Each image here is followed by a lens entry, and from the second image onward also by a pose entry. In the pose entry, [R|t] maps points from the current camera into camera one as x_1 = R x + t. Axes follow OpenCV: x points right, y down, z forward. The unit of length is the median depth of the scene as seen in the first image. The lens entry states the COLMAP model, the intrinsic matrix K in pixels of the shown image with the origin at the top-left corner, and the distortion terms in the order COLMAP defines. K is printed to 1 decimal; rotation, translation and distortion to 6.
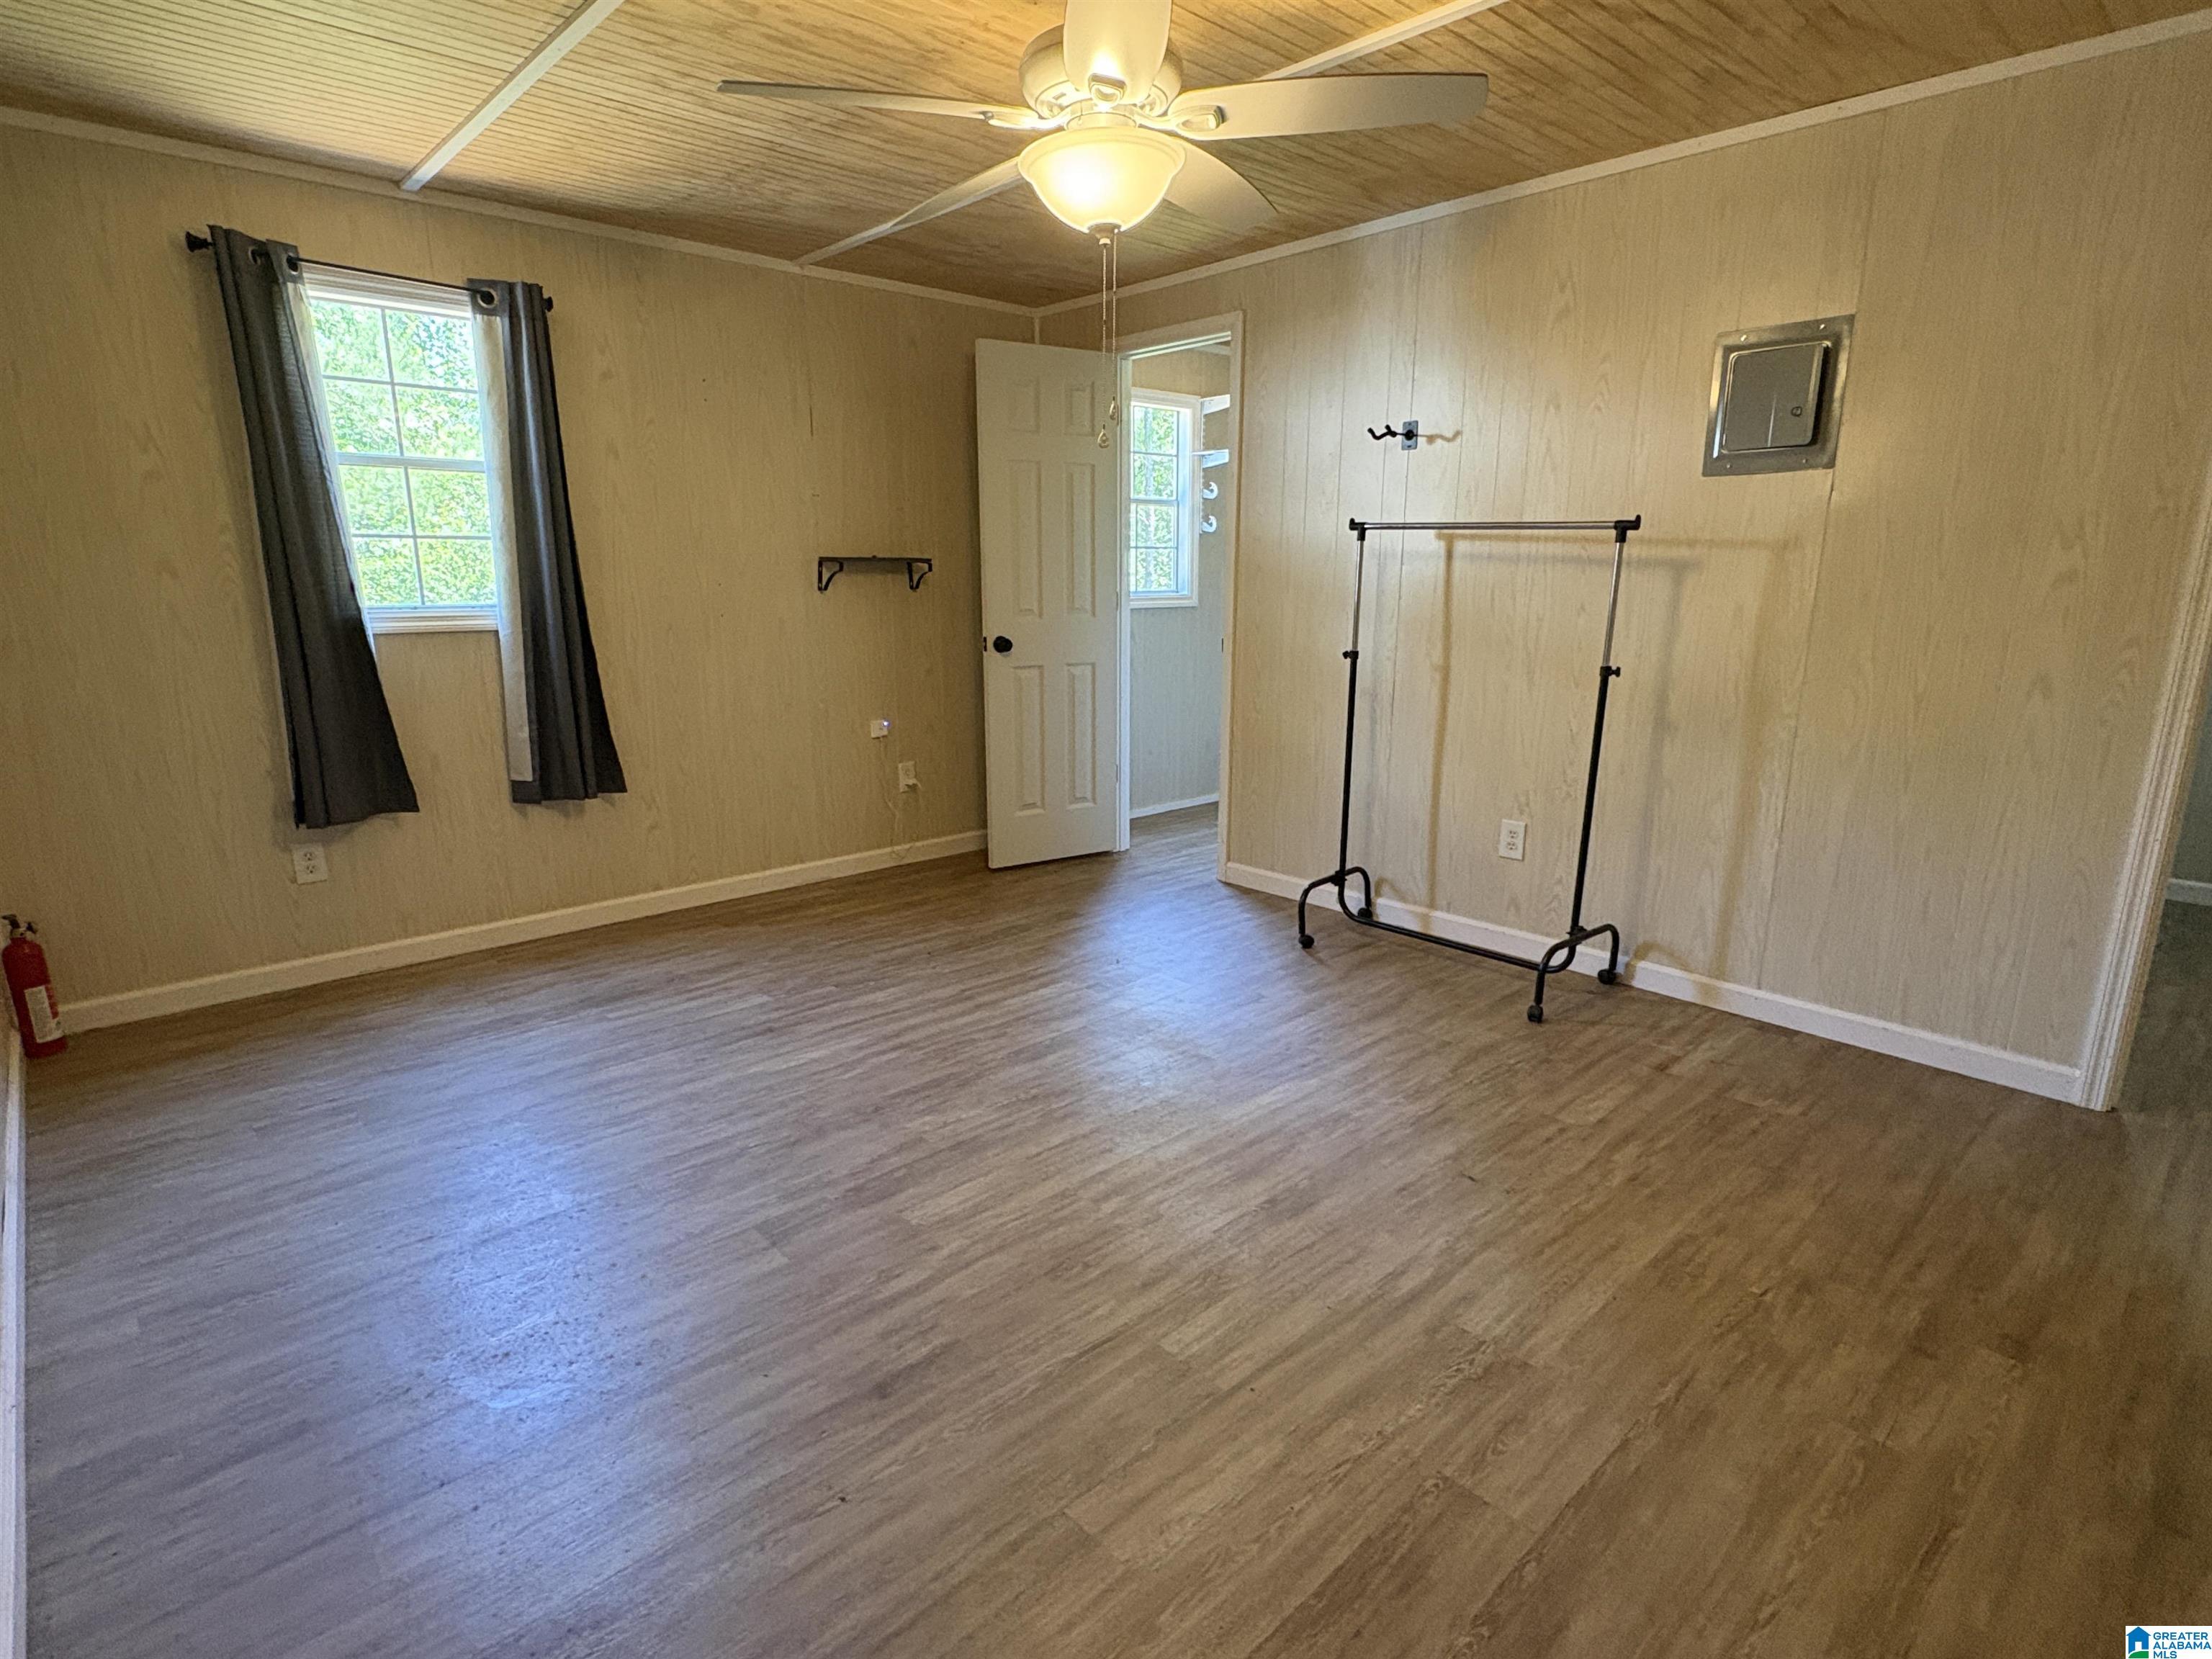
lens RADIAL K [[1134.7, 0, 1103.3], [0, 1134.7, 835.4], [0, 0, 1]] dist [0.000357, -0.000301]
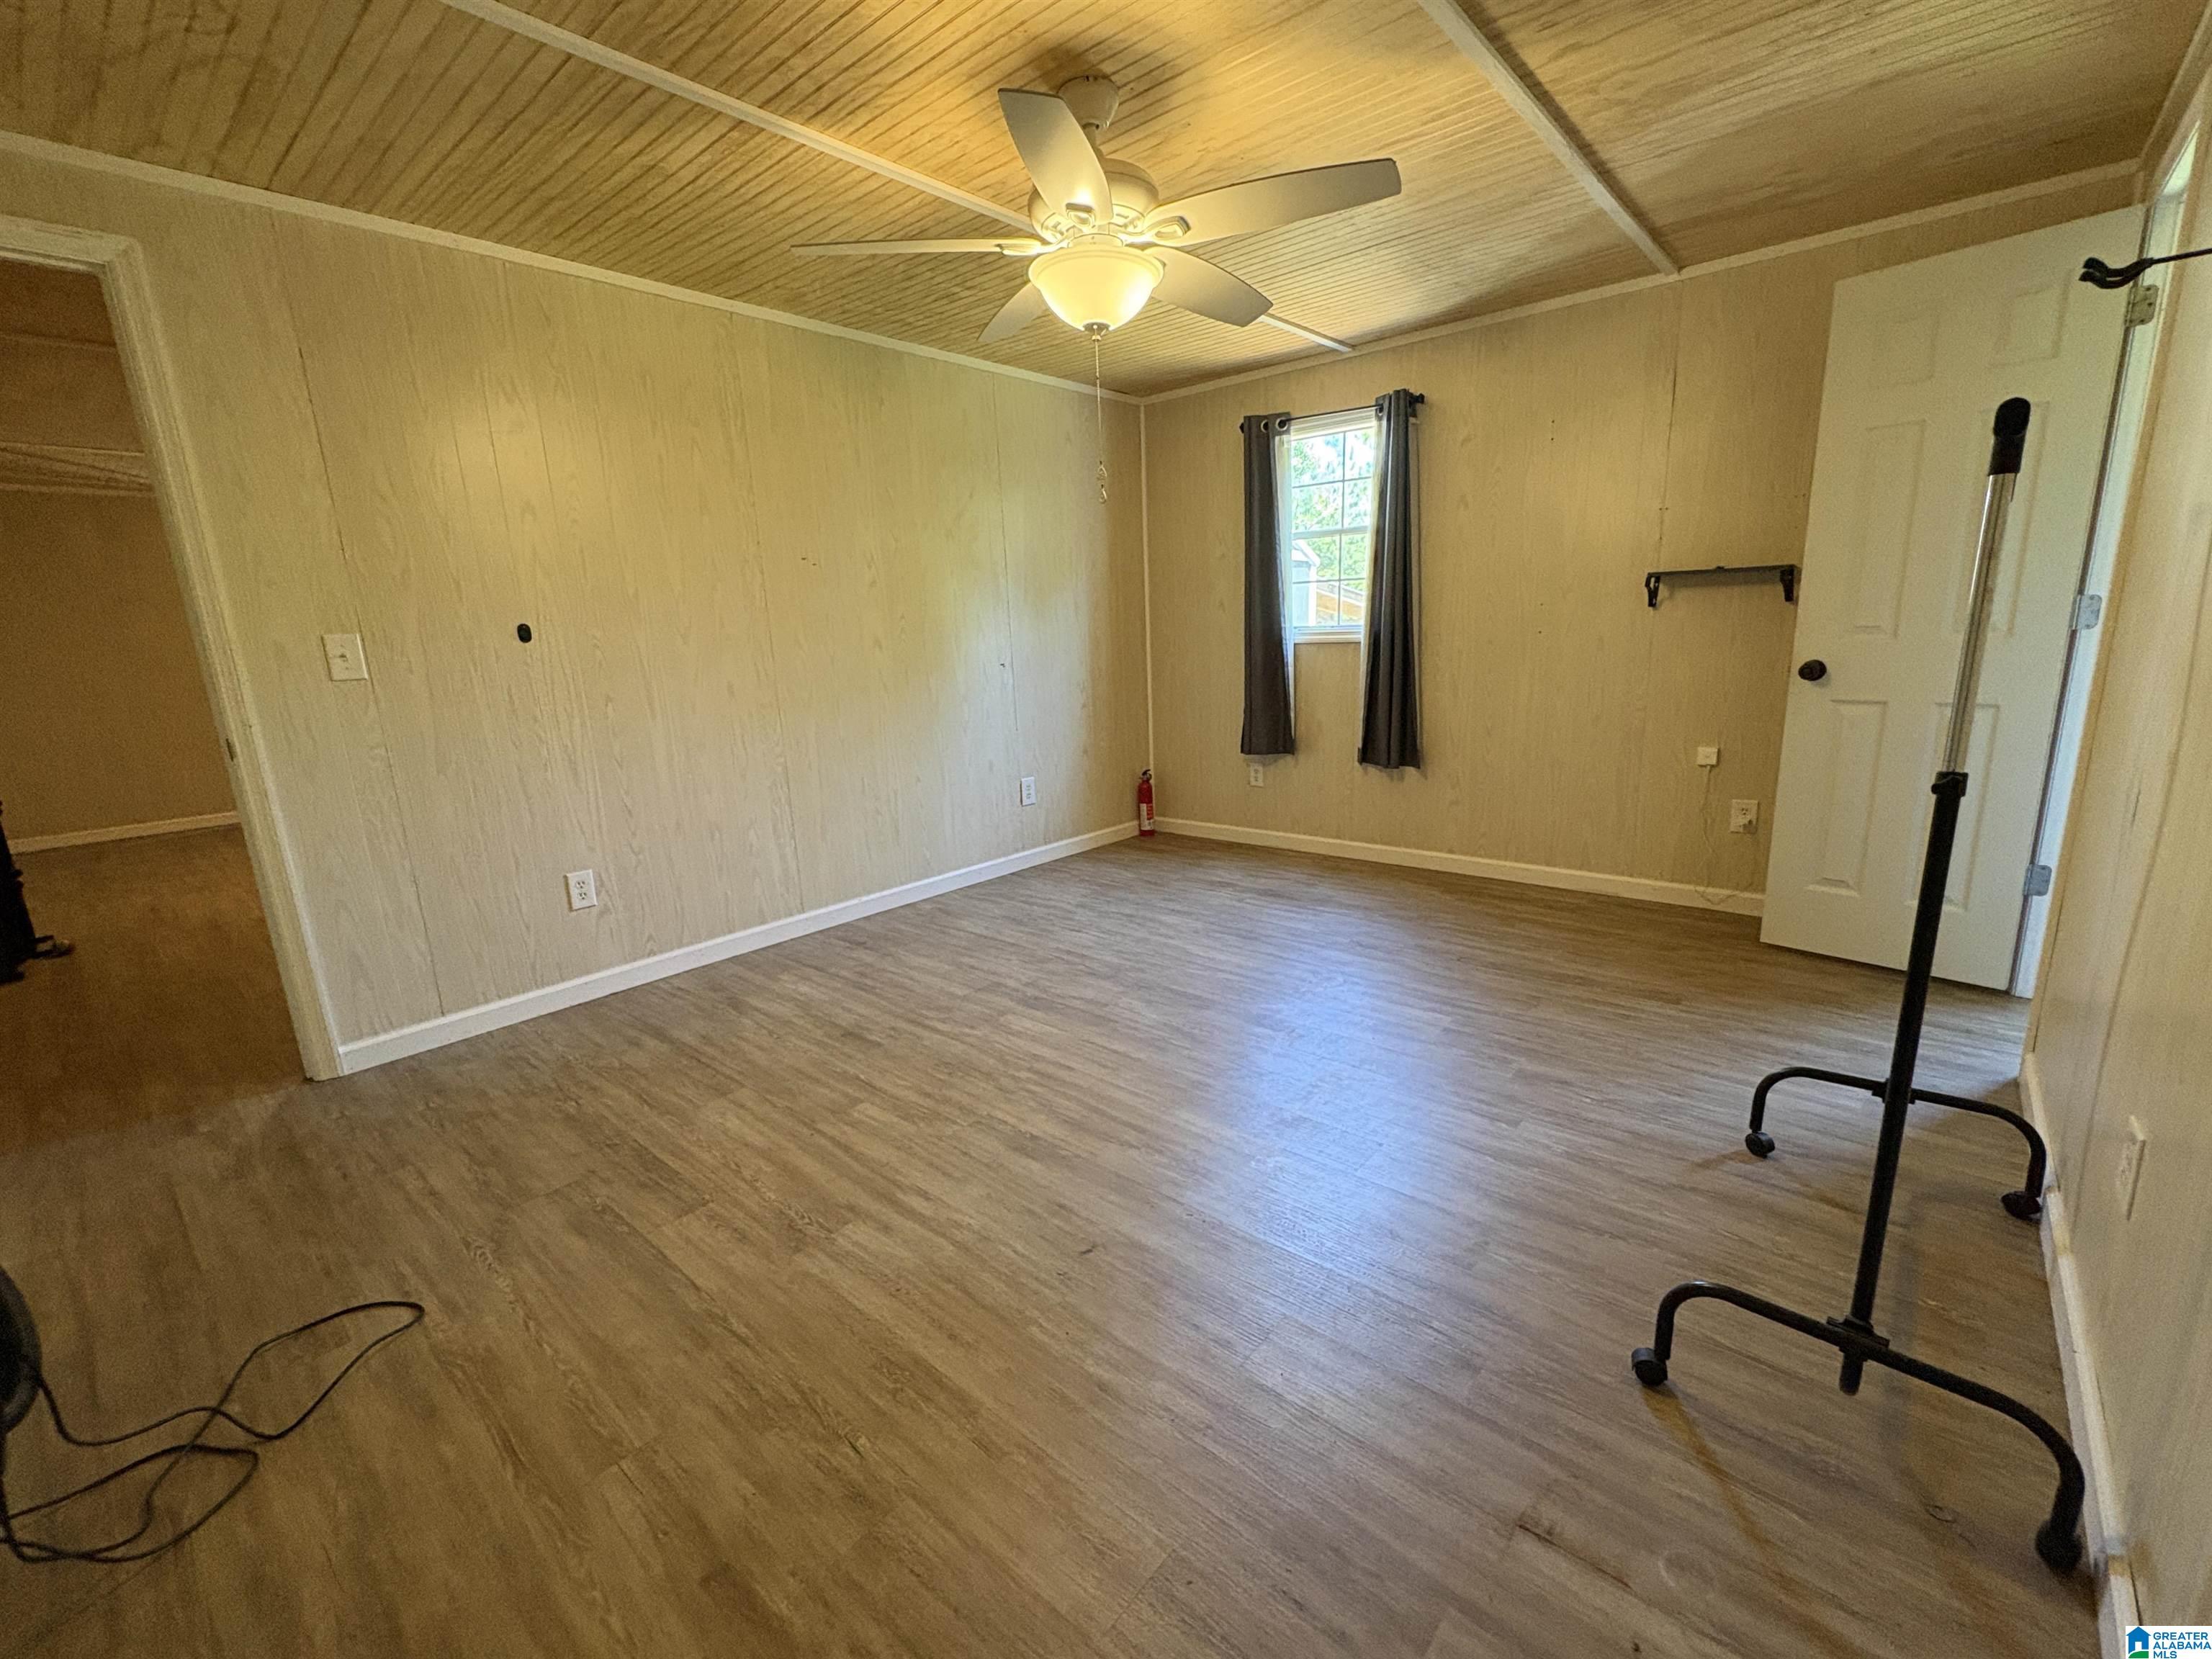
lens RADIAL K [[936.5, 0, 1102.5], [0, 936.5, 833.4], [0, 0, 1]] dist [0.002618, 0.000108]
pose [[0.102764, 0.216036, -0.970962, 0.732309], [-0.186502, 0.963004, 0.194527, -0.132143], [0.977065, 0.161096, 0.139253, 0.622833]]
